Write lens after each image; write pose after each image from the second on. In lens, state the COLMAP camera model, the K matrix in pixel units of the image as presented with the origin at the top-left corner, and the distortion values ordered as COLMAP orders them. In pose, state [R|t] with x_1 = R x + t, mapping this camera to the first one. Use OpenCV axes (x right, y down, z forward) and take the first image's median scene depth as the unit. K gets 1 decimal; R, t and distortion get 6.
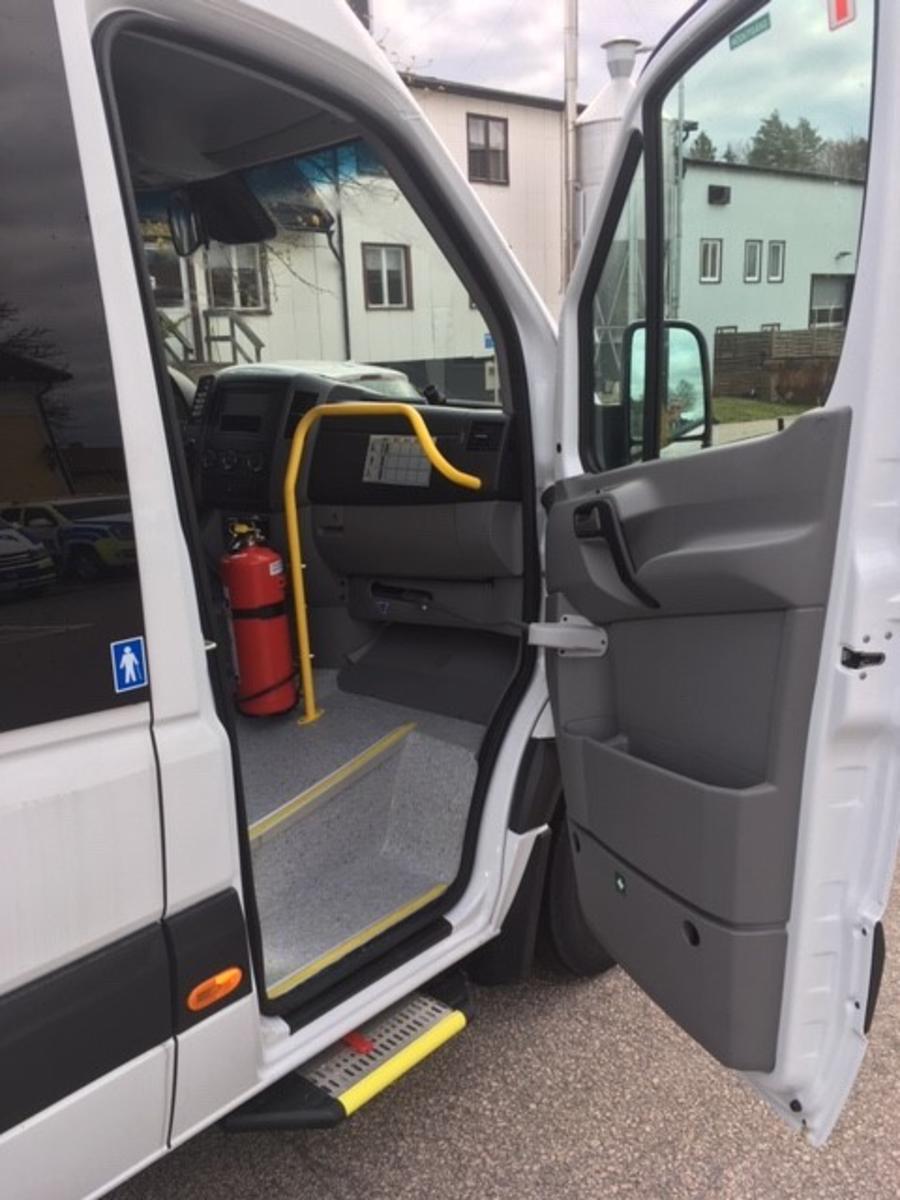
lens RADIAL K [[1023.5, 0, 452.0], [0, 1023.5, 601.1], [0, 0, 1]] dist [0.041402, -0.001984]
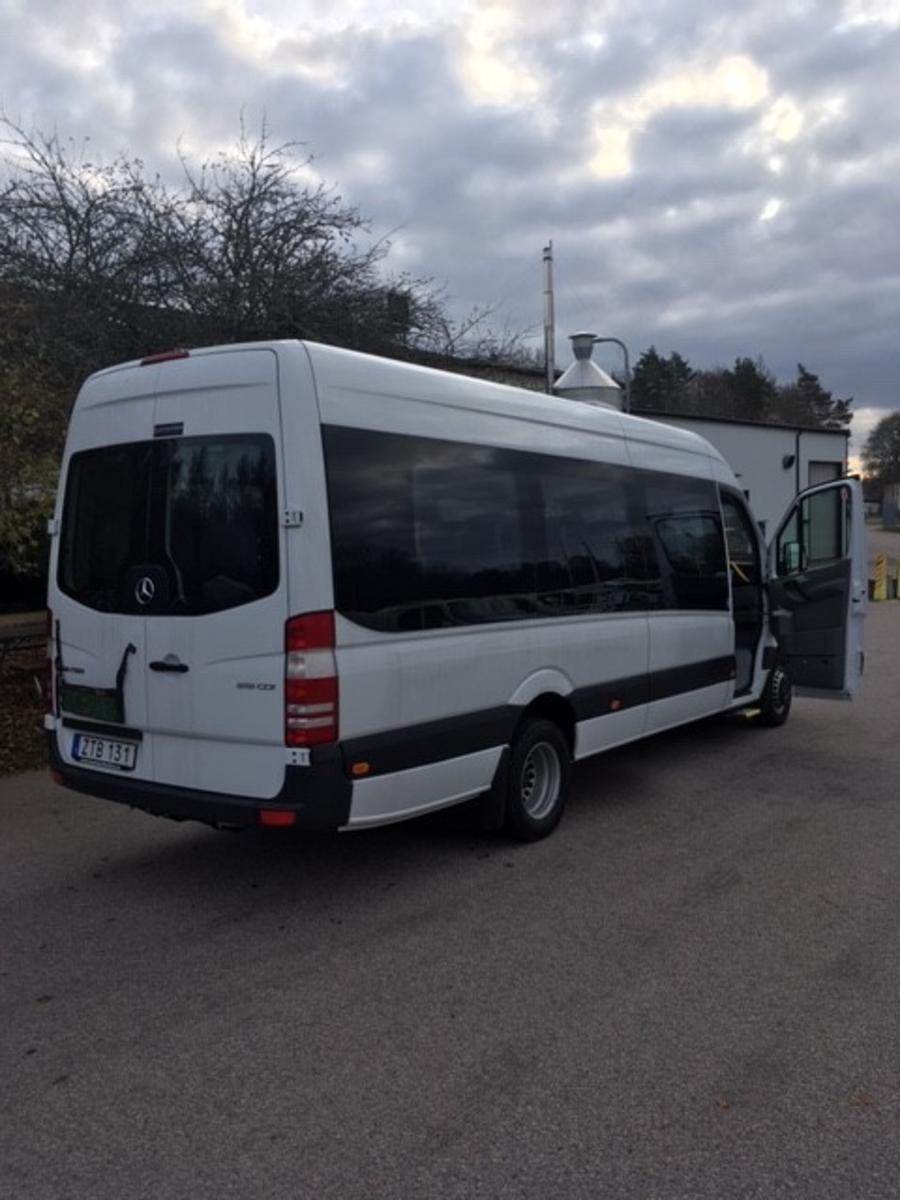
lens RADIAL K [[1023.5, 0, 448.6], [0, 1023.5, 599.5], [0, 0, 1]] dist [0.041402, -0.001984]
pose [[0.995793, 0.003748, 0.091558, -0.138399], [0.013757, 0.981724, -0.189813, 0.064257], [-0.090596, 0.190274, 0.977542, -0.255461]]
